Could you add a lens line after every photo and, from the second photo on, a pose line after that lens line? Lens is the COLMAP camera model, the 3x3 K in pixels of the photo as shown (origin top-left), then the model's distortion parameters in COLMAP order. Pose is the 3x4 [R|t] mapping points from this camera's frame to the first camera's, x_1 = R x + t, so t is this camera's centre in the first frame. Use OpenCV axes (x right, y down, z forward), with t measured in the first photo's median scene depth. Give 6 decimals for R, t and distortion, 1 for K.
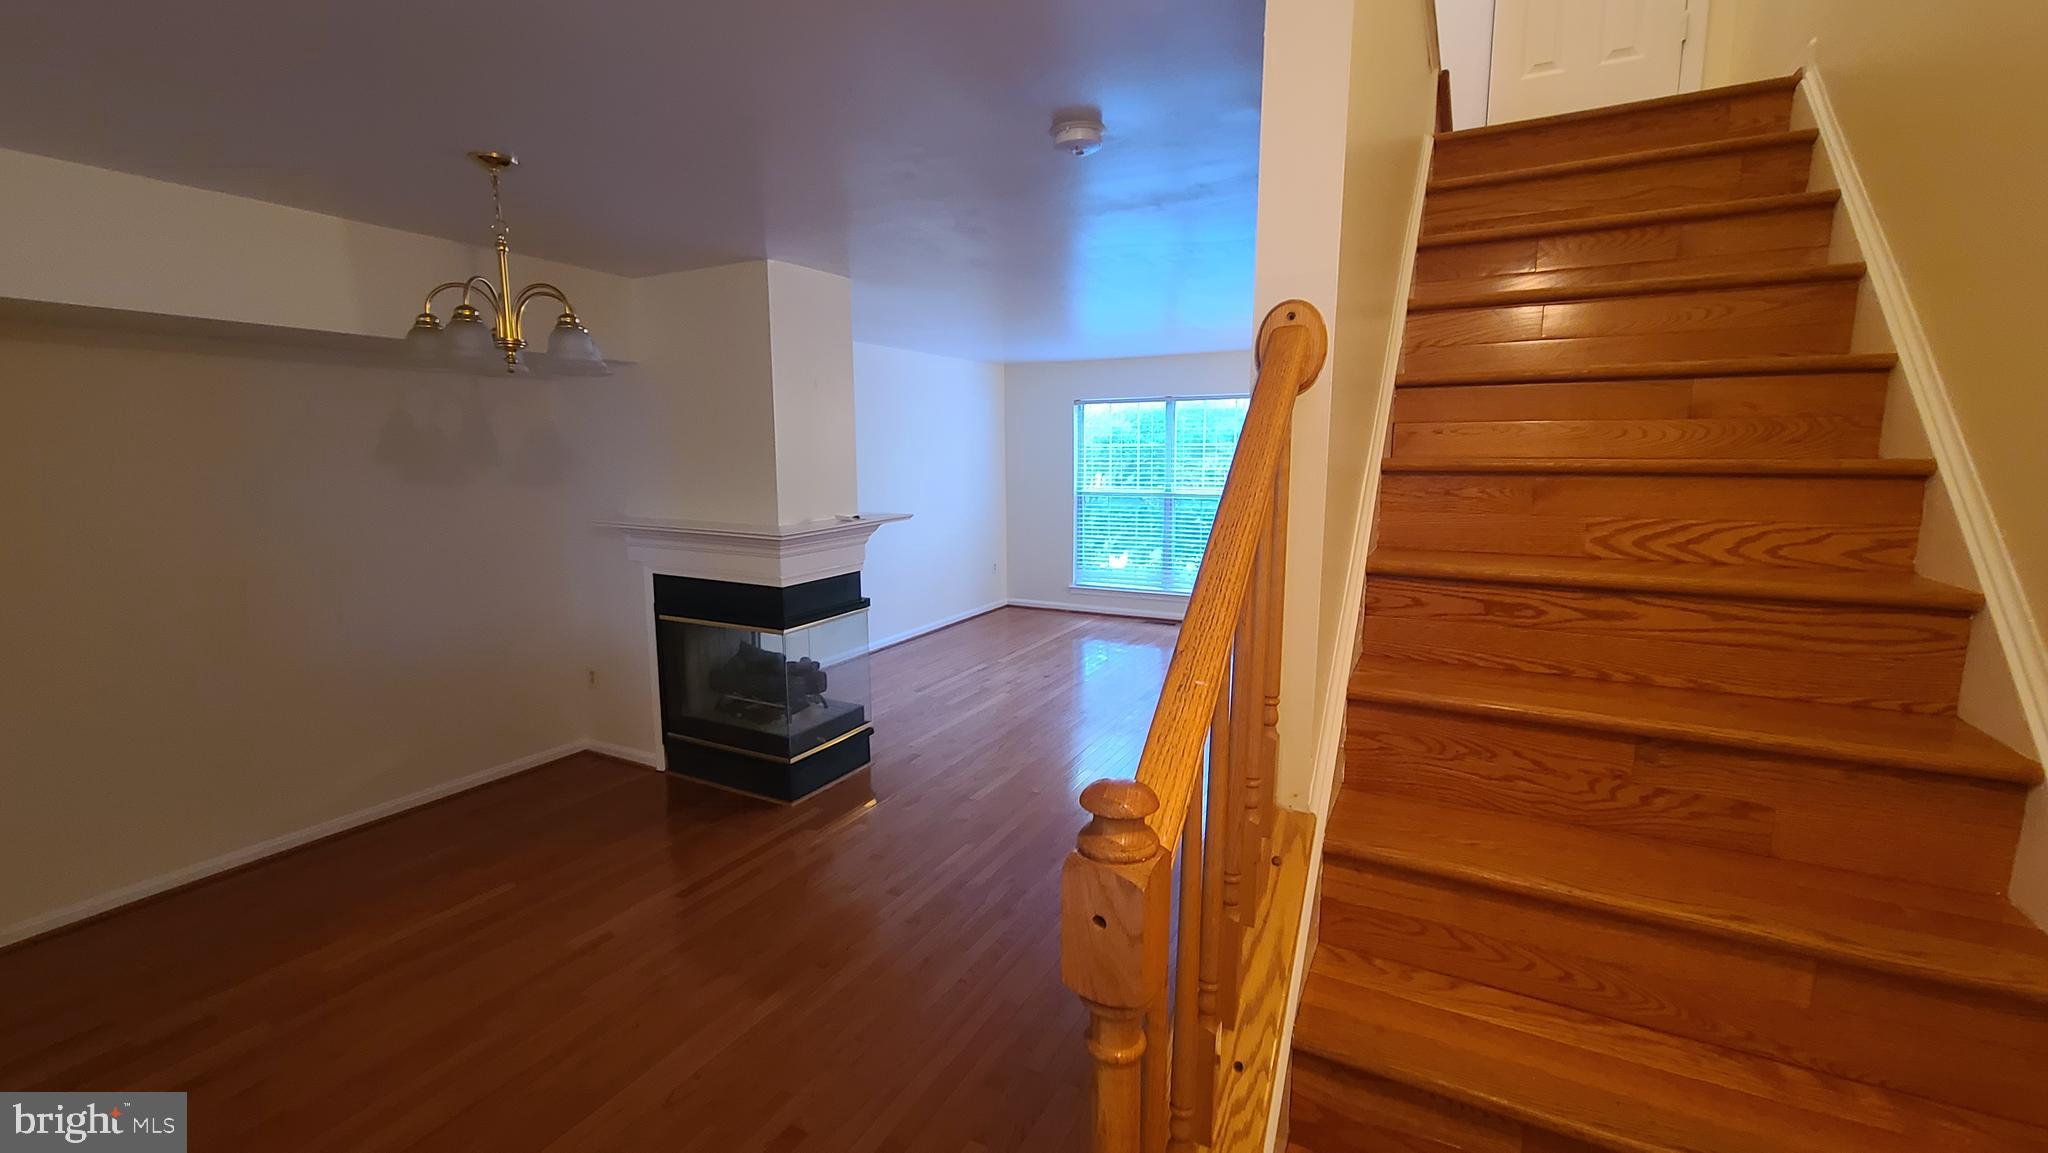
lens RADIAL K [[837.1, 0, 1031.1], [0, 837.1, 569.6], [0, 0, 1]] dist [-0.009241, -0.000919]
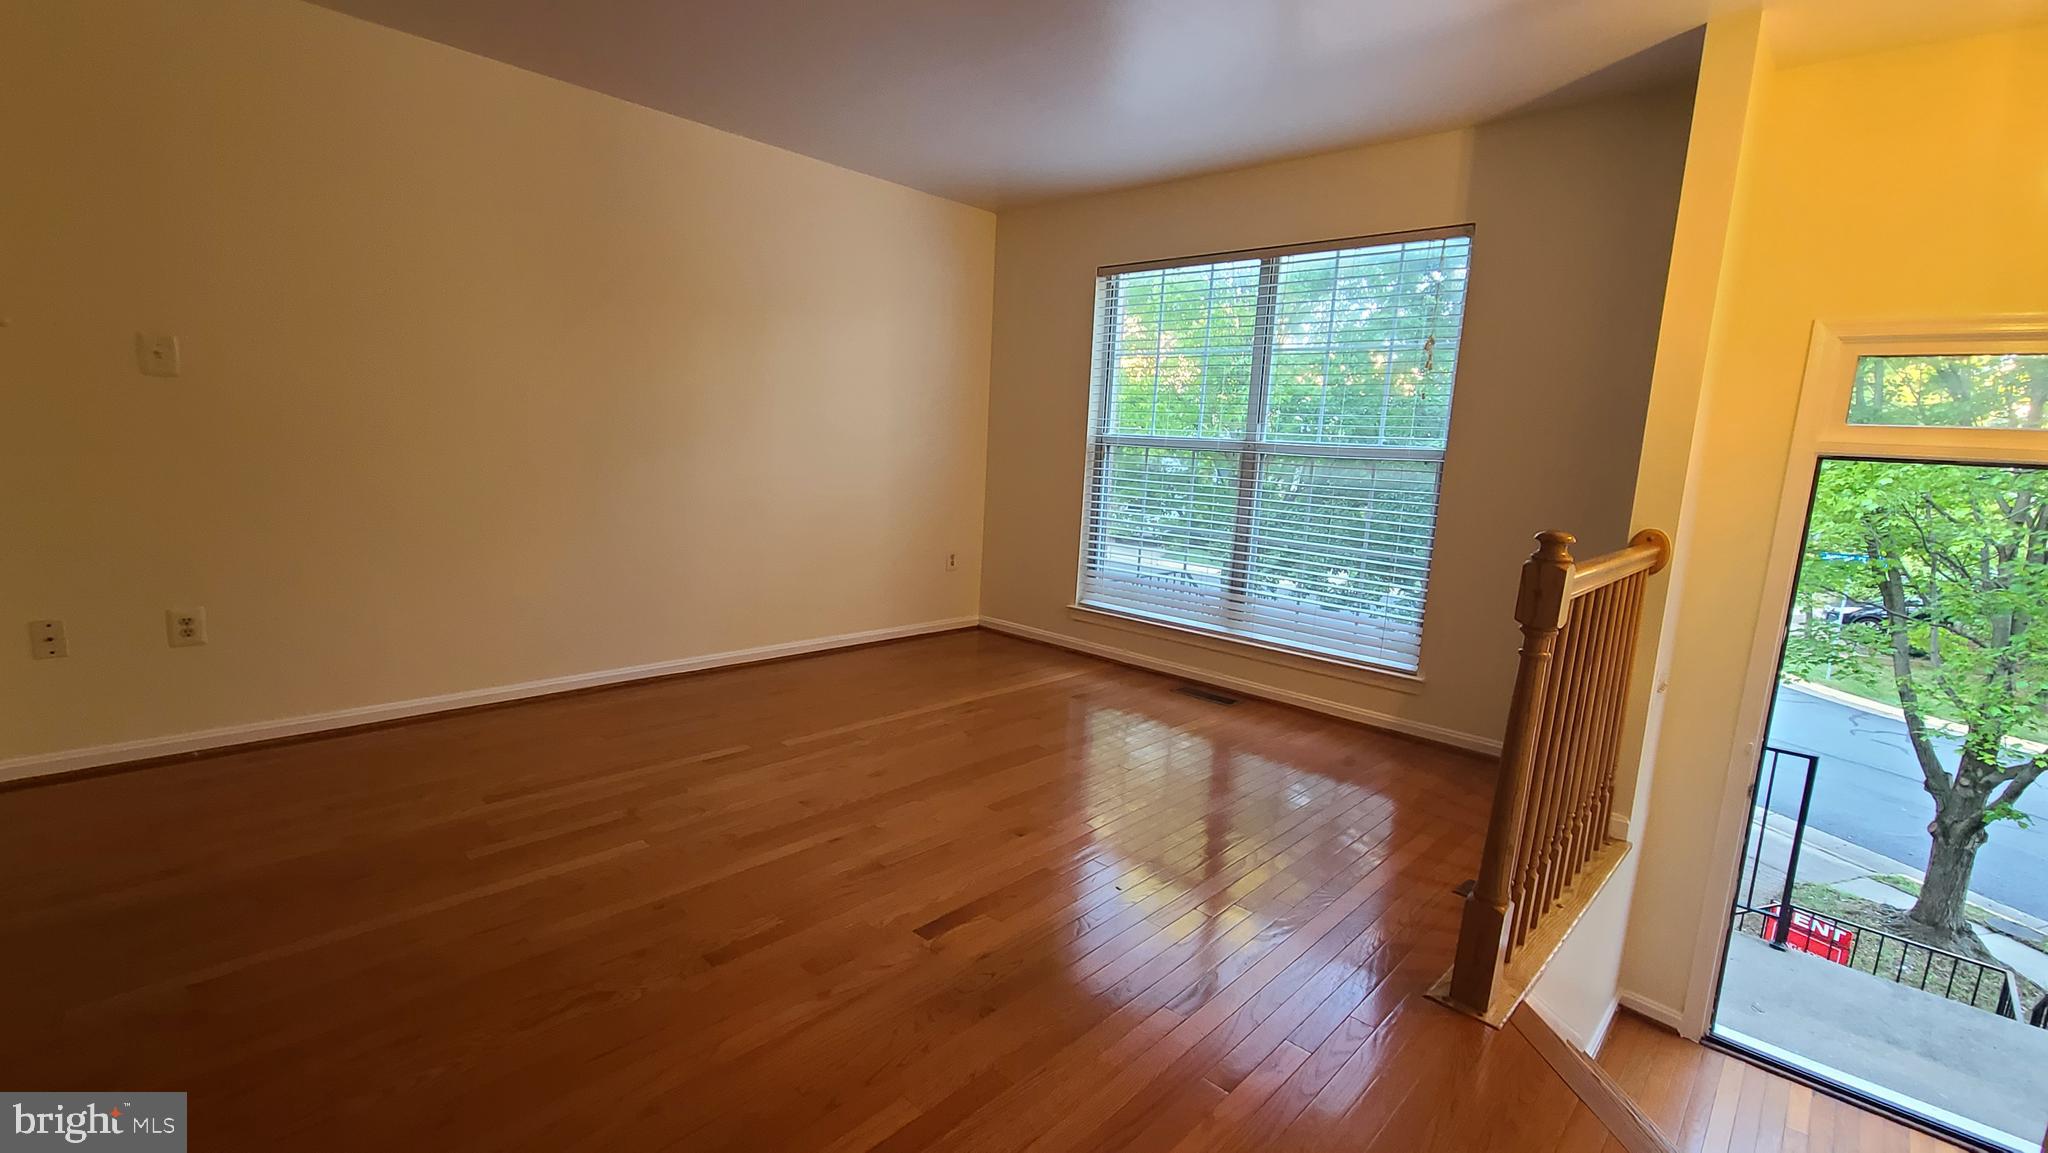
lens RADIAL K [[890.8, 0, 1028.9], [0, 890.8, 571.9], [0, 0, 1]] dist [-0.006208, 0.000652]
pose [[0.963532, 0.096058, -0.249760, 0.310244], [-0.097634, 0.995204, 0.006102, -0.006938], [0.249148, 0.018506, 0.968289, 0.781924]]
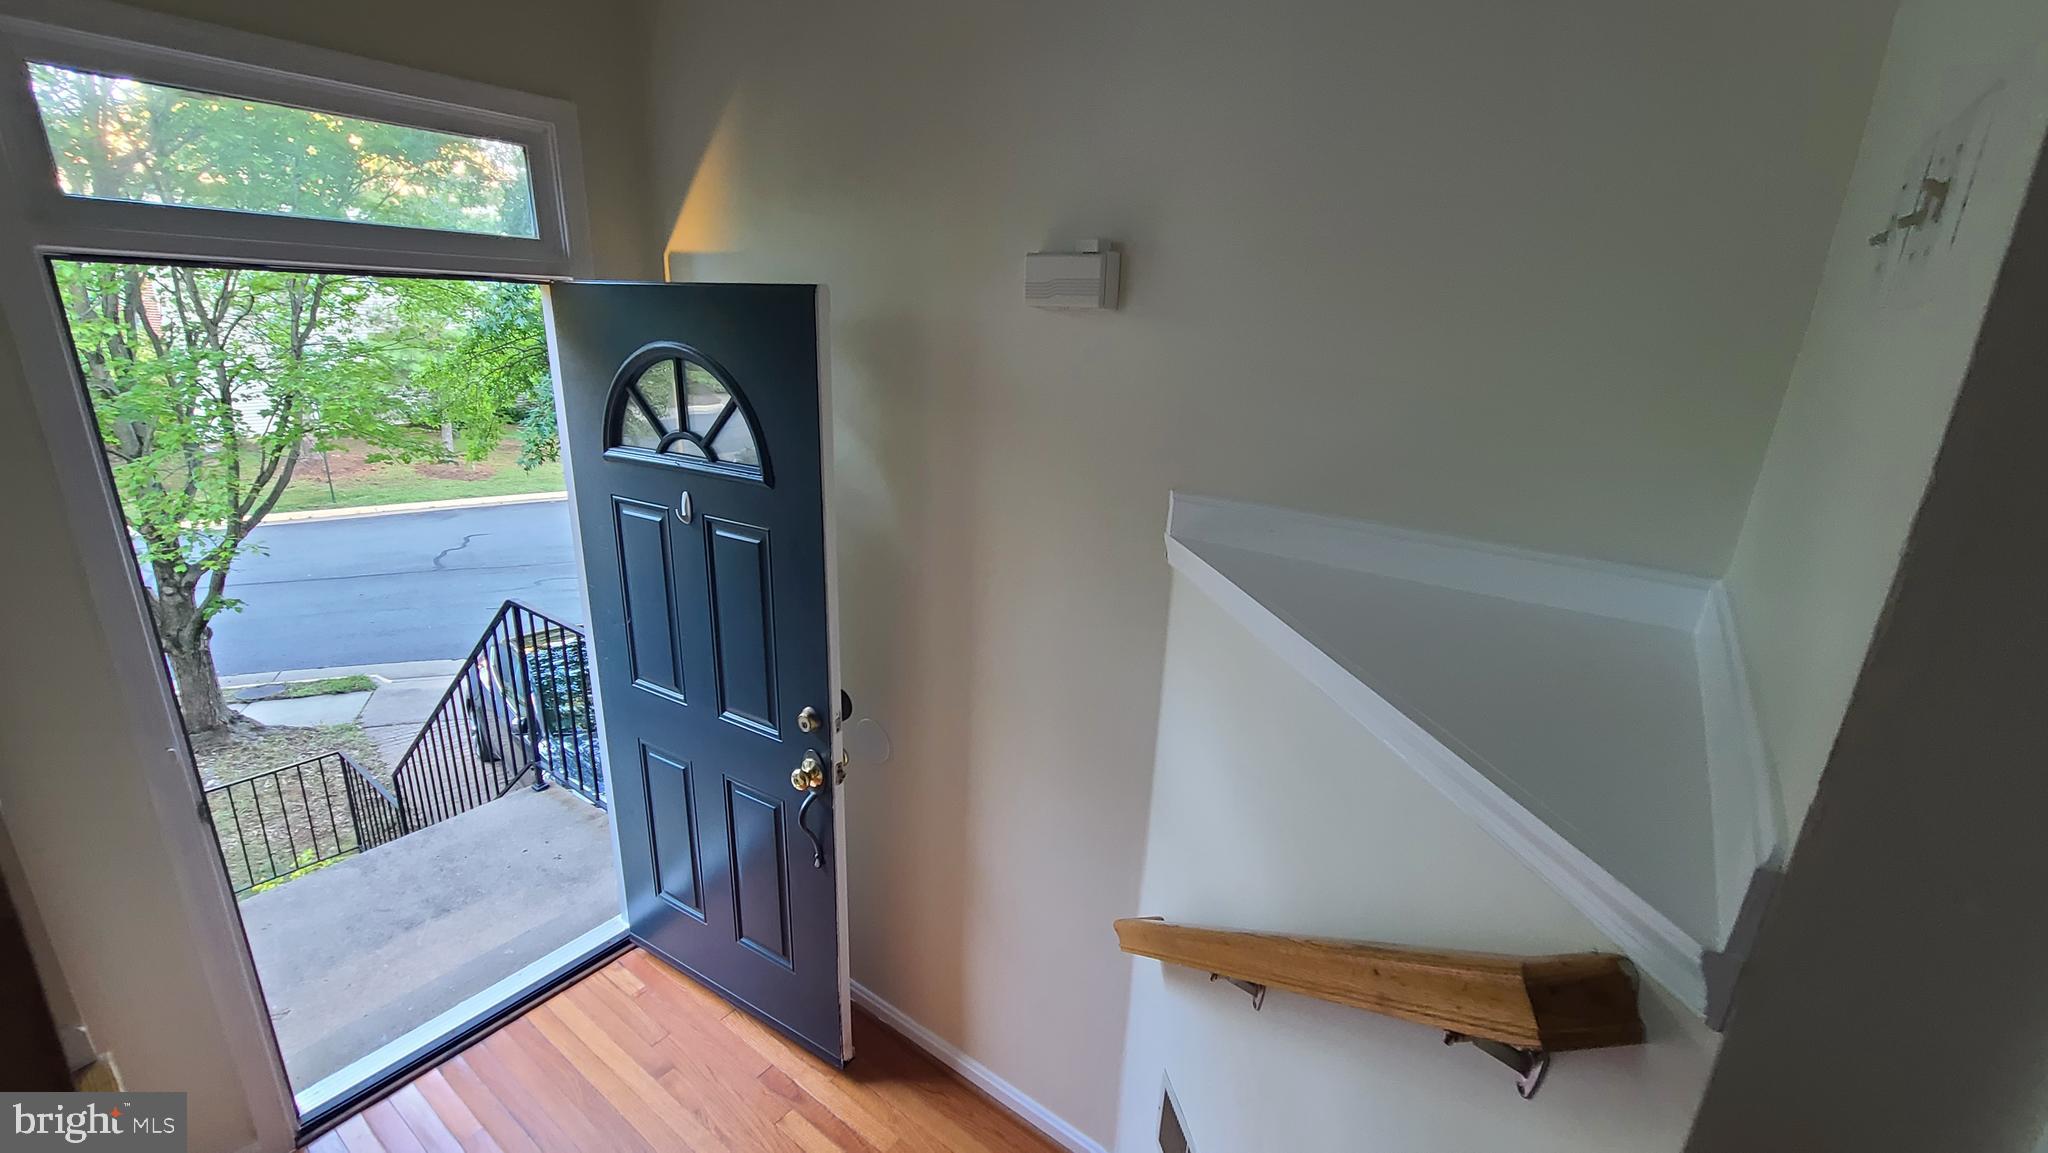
lens RADIAL K [[837.1, 0, 1027.5], [0, 837.1, 569.0], [0, 0, 1]] dist [-0.009241, -0.000919]
pose [[0.126364, -0.286075, 0.949839, 0.374651], [0.116329, 0.955181, 0.272208, -0.062187], [-0.985139, 0.076097, 0.153979, 1.054454]]
